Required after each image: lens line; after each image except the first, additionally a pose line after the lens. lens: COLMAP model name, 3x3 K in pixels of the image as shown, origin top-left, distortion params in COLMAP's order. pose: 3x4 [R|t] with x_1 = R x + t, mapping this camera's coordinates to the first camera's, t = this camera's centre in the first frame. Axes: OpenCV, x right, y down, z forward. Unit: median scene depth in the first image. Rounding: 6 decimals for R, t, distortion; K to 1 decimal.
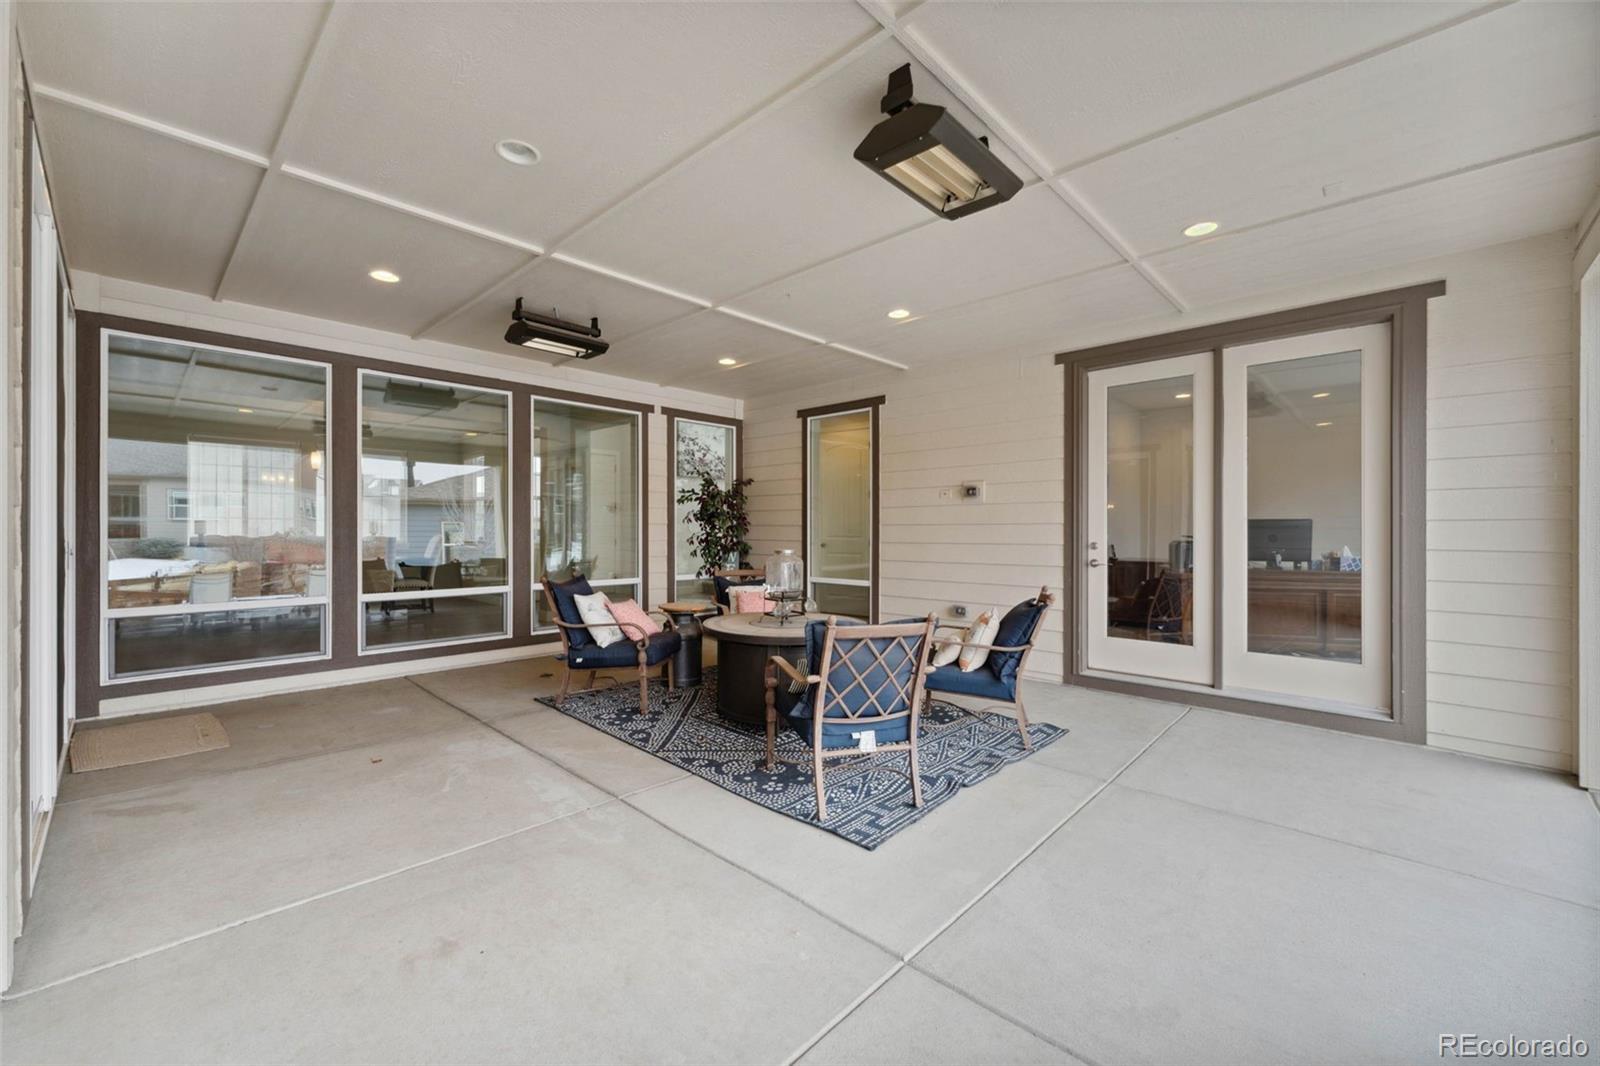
lens RADIAL K [[652.8, 0, 800.5], [0, 652.8, 535.4], [0, 0, 1]] dist [0.002355, 0.000198]
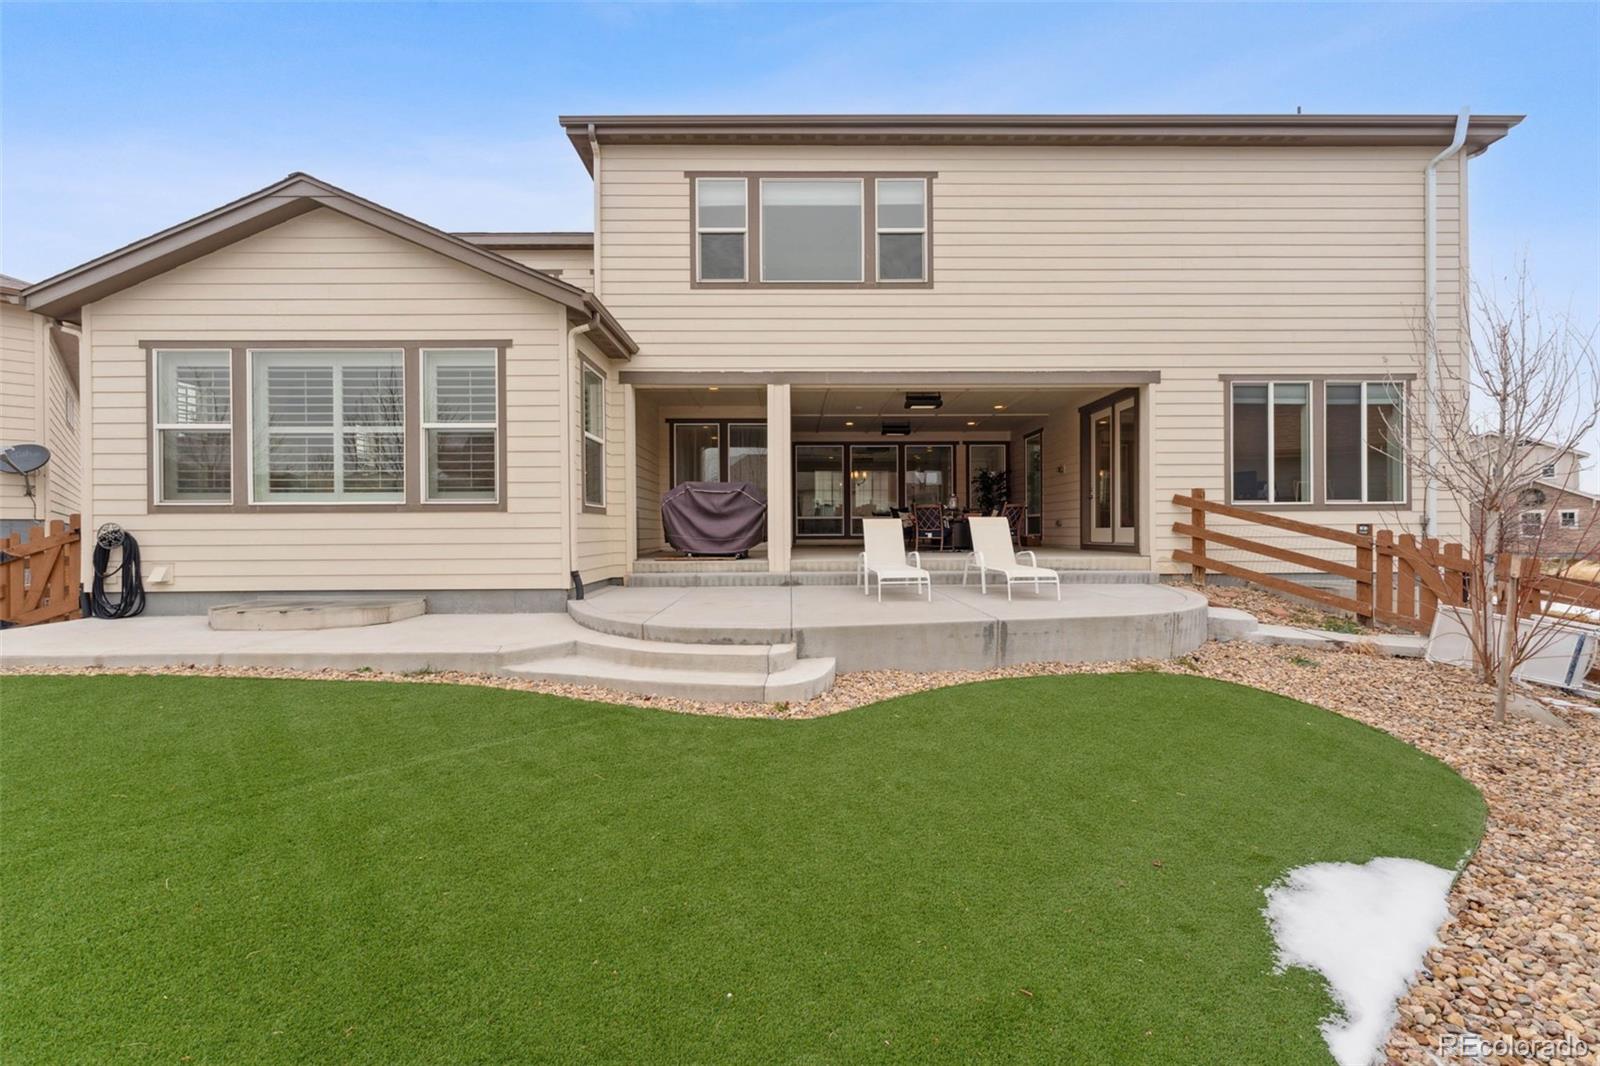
lens RADIAL K [[652.8, 0, 797.0], [0, 652.8, 534.2], [0, 0, 1]] dist [0.002355, 0.000198]
pose [[0.698847, -0.003550, -0.715263, 1.371586], [0.002780, 0.999994, -0.002247, 0.178354], [0.715266, -0.000419, 0.698852, -1.371116]]
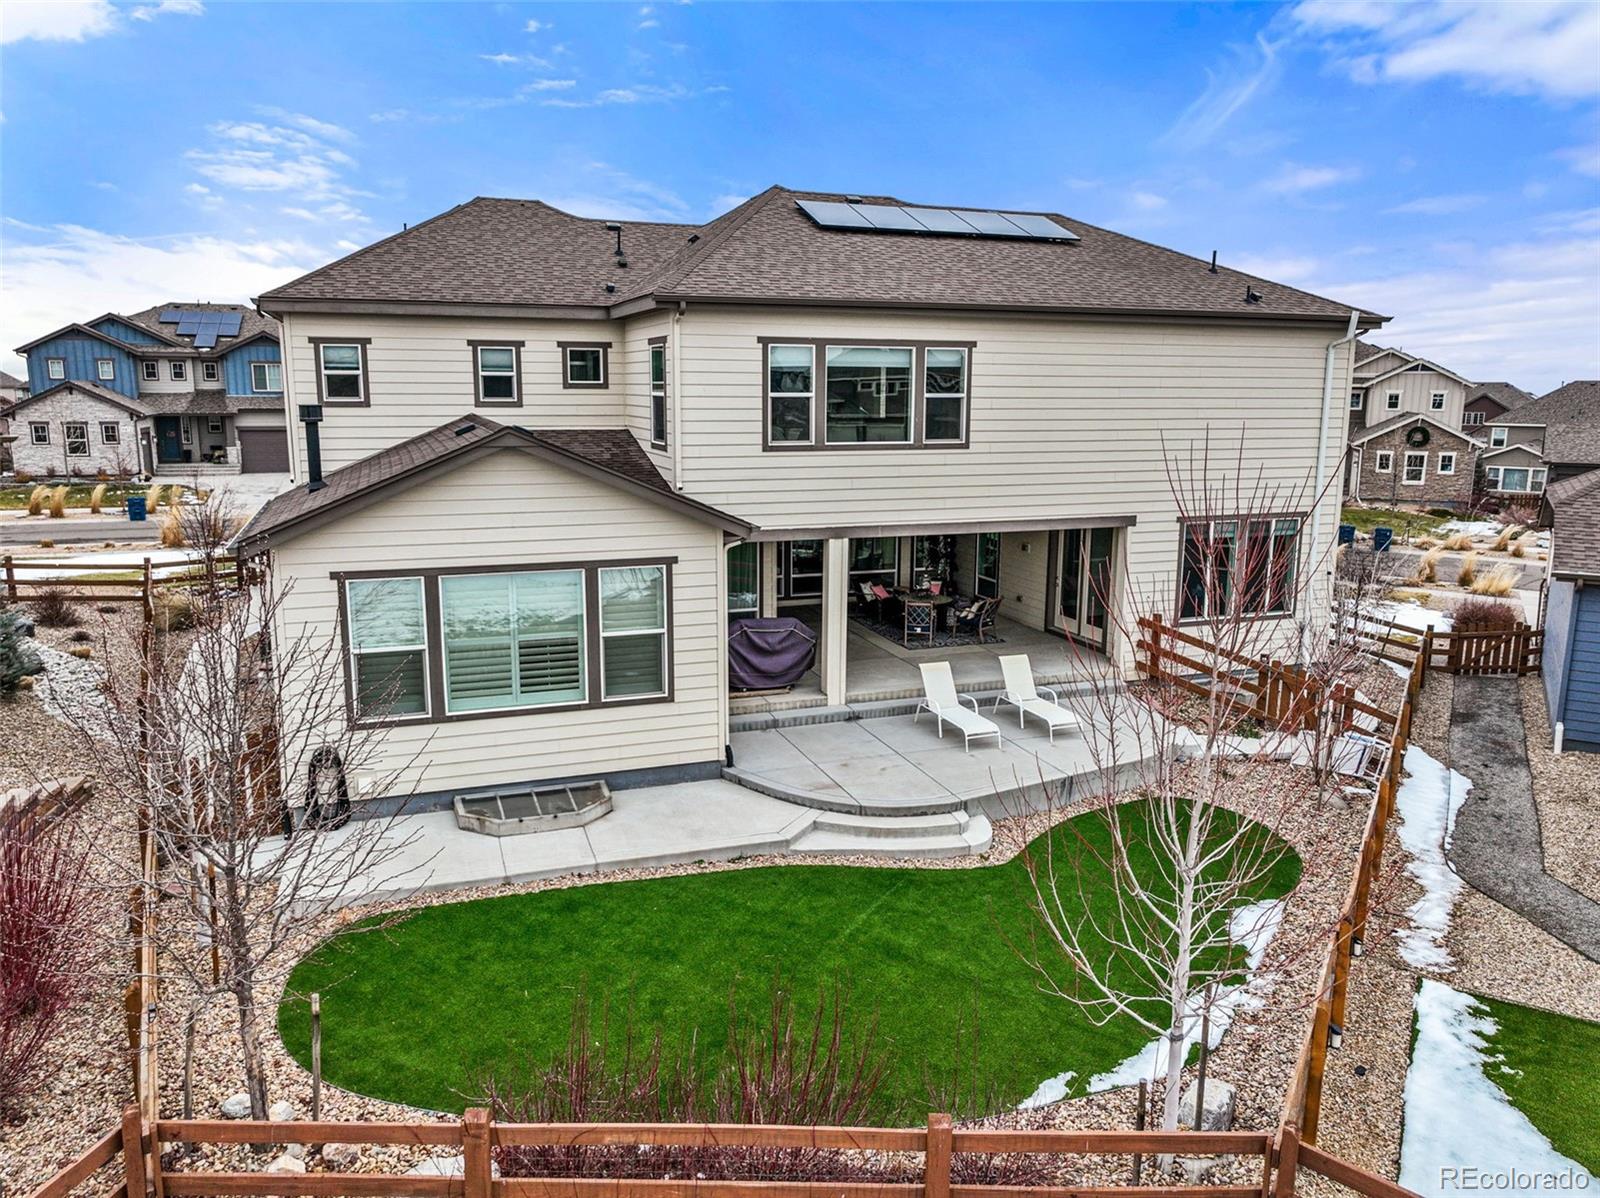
lens RADIAL K [[1137.3, 0, 799.0], [0, 1137.3, 600.2], [0, 0, 1]] dist [0.003076, 0.011844]
pose [[0.896360, 0.084627, -0.435175, 1.440272], [-0.006640, 0.984064, 0.177691, -0.649695], [0.443277, -0.156385, 0.882637, -3.211148]]
